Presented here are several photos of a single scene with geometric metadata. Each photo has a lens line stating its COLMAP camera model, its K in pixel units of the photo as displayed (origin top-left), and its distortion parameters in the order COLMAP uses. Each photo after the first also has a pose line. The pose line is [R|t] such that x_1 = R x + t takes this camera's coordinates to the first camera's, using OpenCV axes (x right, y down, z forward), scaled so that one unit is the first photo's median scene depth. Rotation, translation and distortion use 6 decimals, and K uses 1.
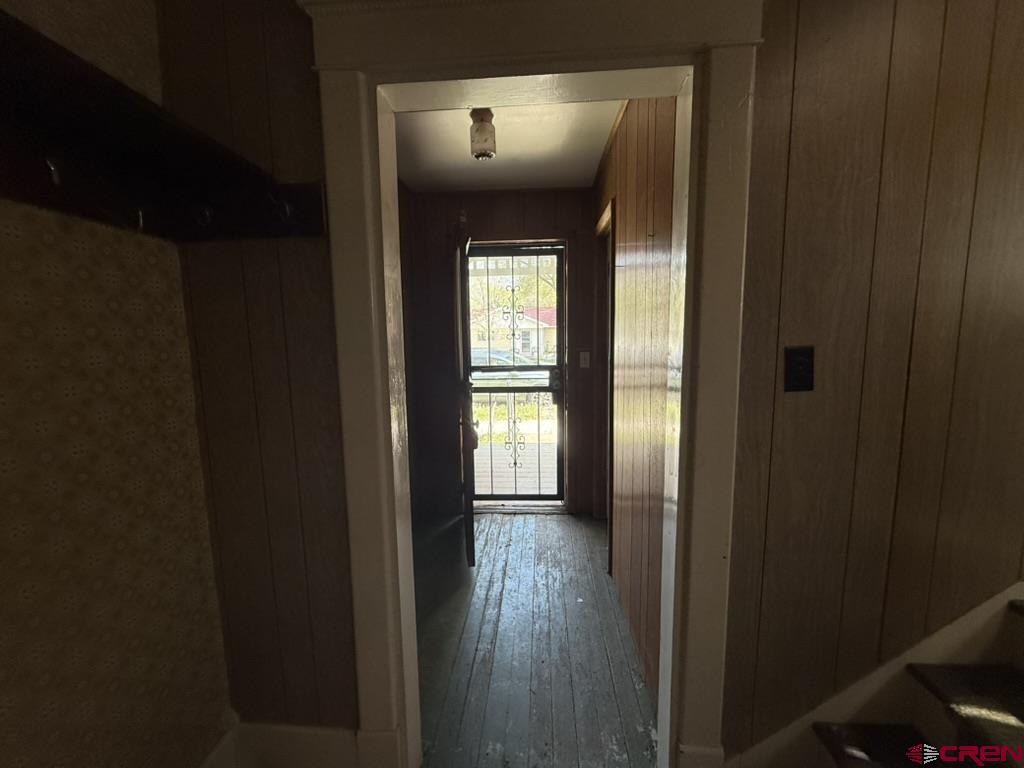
lens RADIAL K [[416.7, 0, 512.0], [0, 416.7, 384.0], [0, 0, 1]] dist [-0.000702, 0.000197]
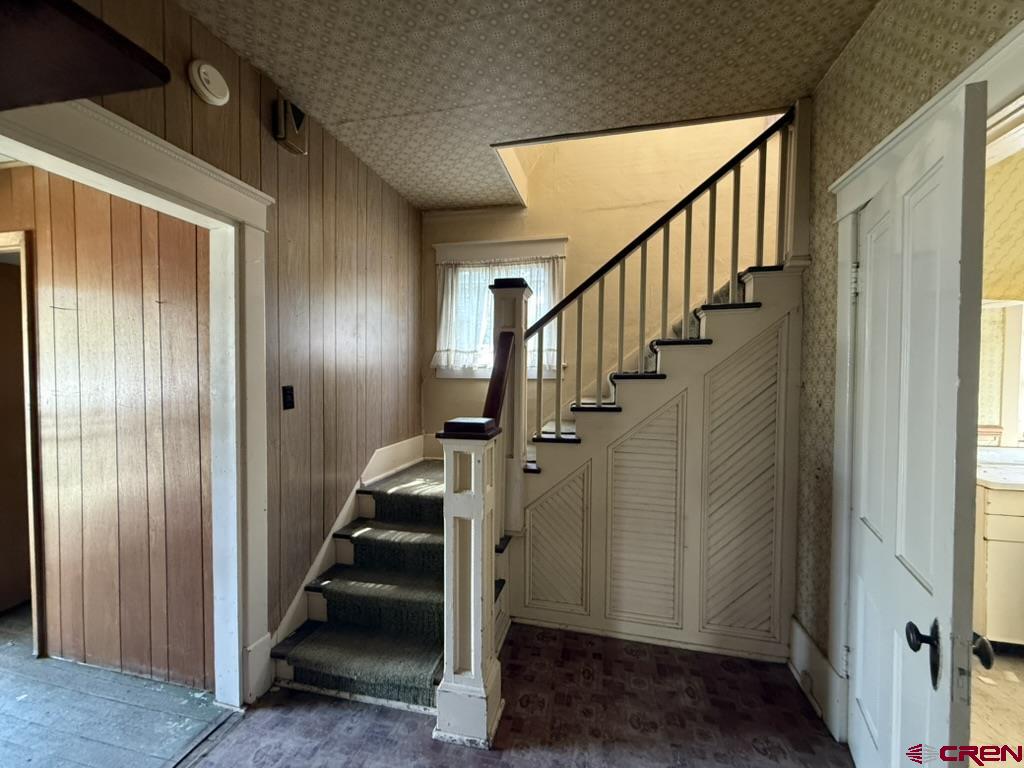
lens RADIAL K [[416.7, 0, 512.0], [0, 416.7, 384.0], [0, 0, 1]] dist [-0.000702, 0.000197]
pose [[0.148315, -0.005394, 0.988925, -1.018896], [0.111182, 0.993736, -0.011254, 0.037349], [-0.982670, 0.111619, 0.147986, -0.300016]]
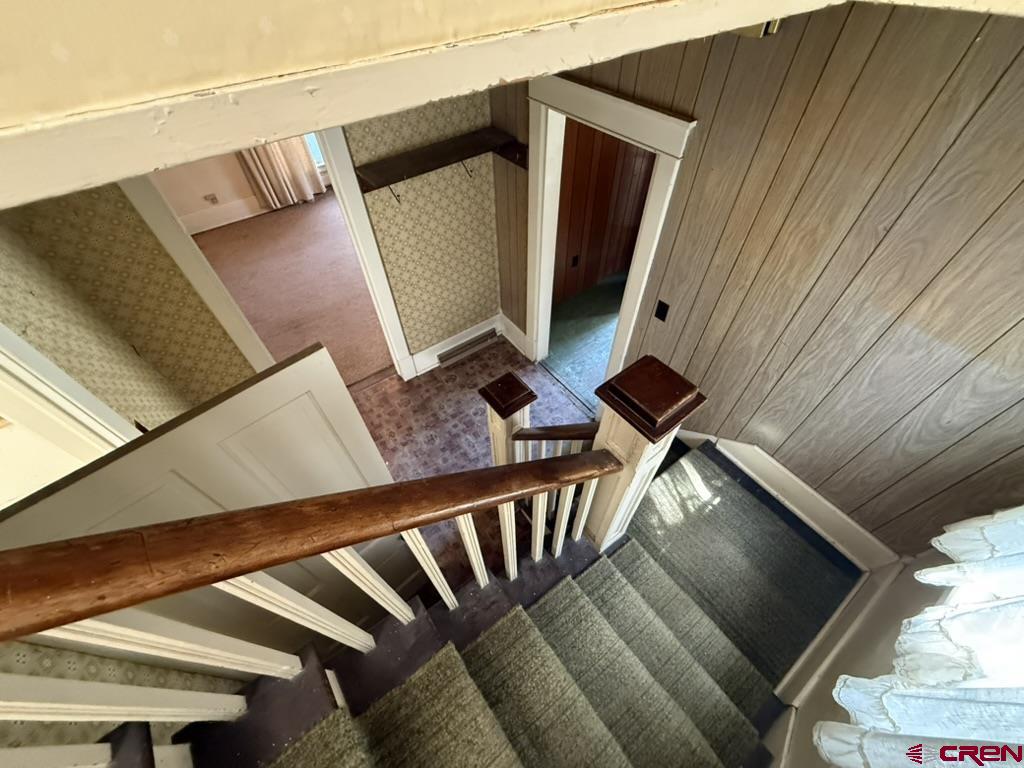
lens RADIAL K [[416.7, 0, 512.0], [0, 416.7, 384.0], [0, 0, 1]] dist [-0.000702, 0.000197]
pose [[0.649516, 0.584428, -0.486387, 1.404343], [-0.080706, 0.689068, 0.720189, -1.234577], [0.756052, -0.428520, 0.494727, -0.816876]]
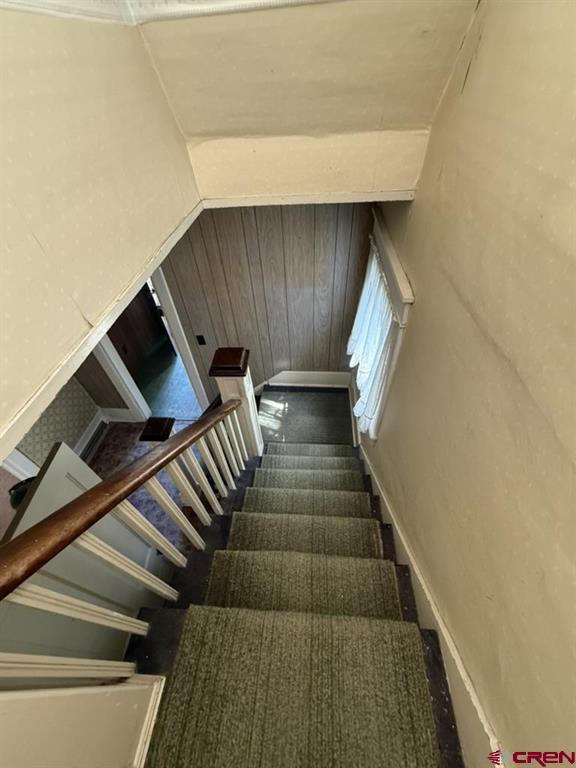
lens RADIAL K [[312.5, 0, 288.0], [0, 312.5, 384.0], [0, 0, 1]] dist [-0.000702, 0.000197]
pose [[0.999278, -0.026324, -0.027380, 1.494245], [0.037709, 0.773705, 0.632422, -1.458075], [0.004536, -0.632998, 0.774140, -1.433691]]
